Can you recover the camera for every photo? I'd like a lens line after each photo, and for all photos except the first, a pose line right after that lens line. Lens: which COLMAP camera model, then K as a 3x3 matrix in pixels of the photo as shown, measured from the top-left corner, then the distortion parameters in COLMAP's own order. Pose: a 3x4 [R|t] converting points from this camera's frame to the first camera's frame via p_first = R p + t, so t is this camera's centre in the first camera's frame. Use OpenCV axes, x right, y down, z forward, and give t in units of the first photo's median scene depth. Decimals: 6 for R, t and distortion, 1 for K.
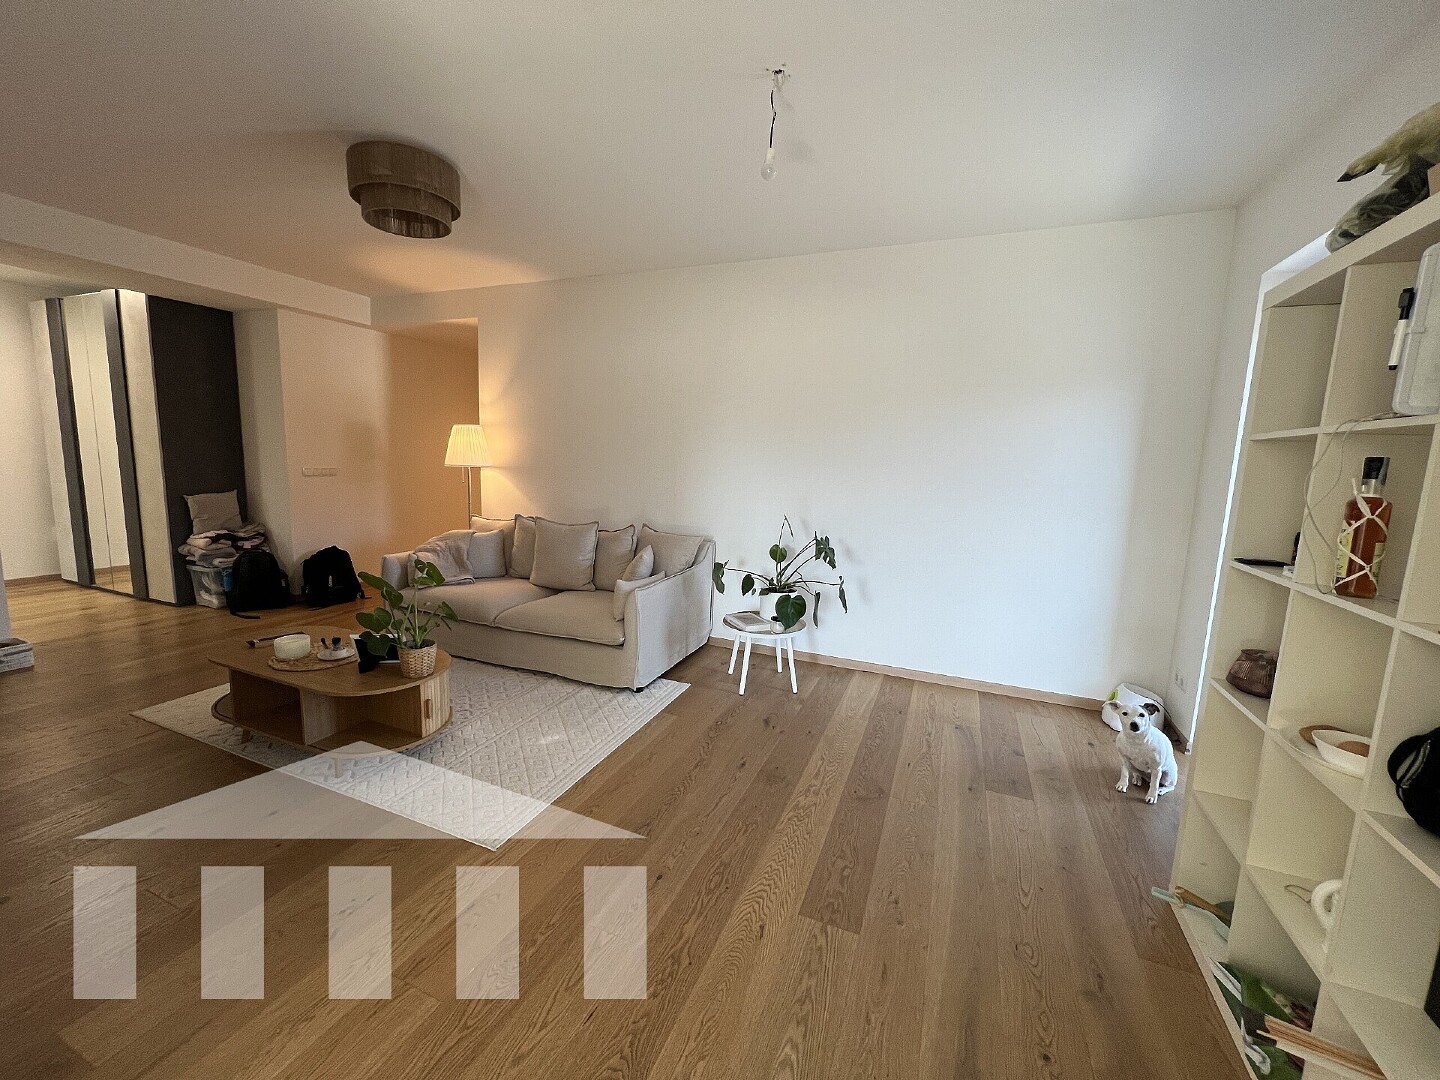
lens RADIAL K [[573.5, 0, 720.1], [0, 573.5, 536.1], [0, 0, 1]] dist [0.000937, -0.001111]
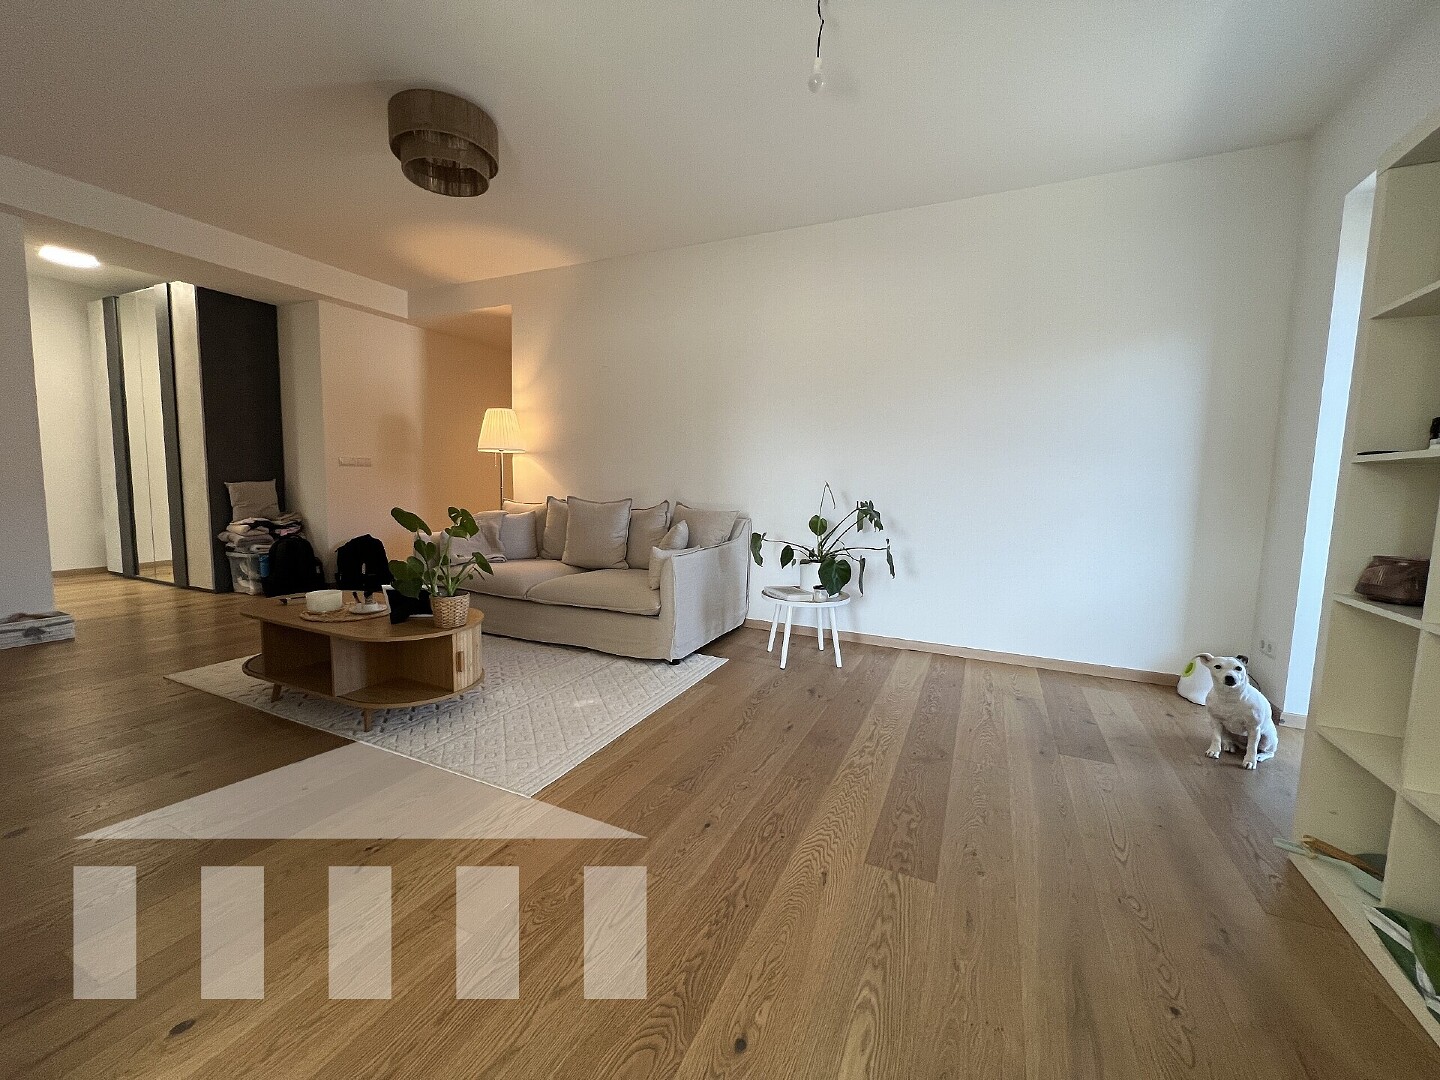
lens RADIAL K [[573.5, 0, 718.9], [0, 573.5, 539.2], [0, 0, 1]] dist [0.000937, -0.001111]
pose [[0.999023, -0.006888, -0.043649, -0.030181], [0.005072, 0.999122, -0.041581, 0.121757], [0.043897, 0.041319, 0.998181, 0.048260]]
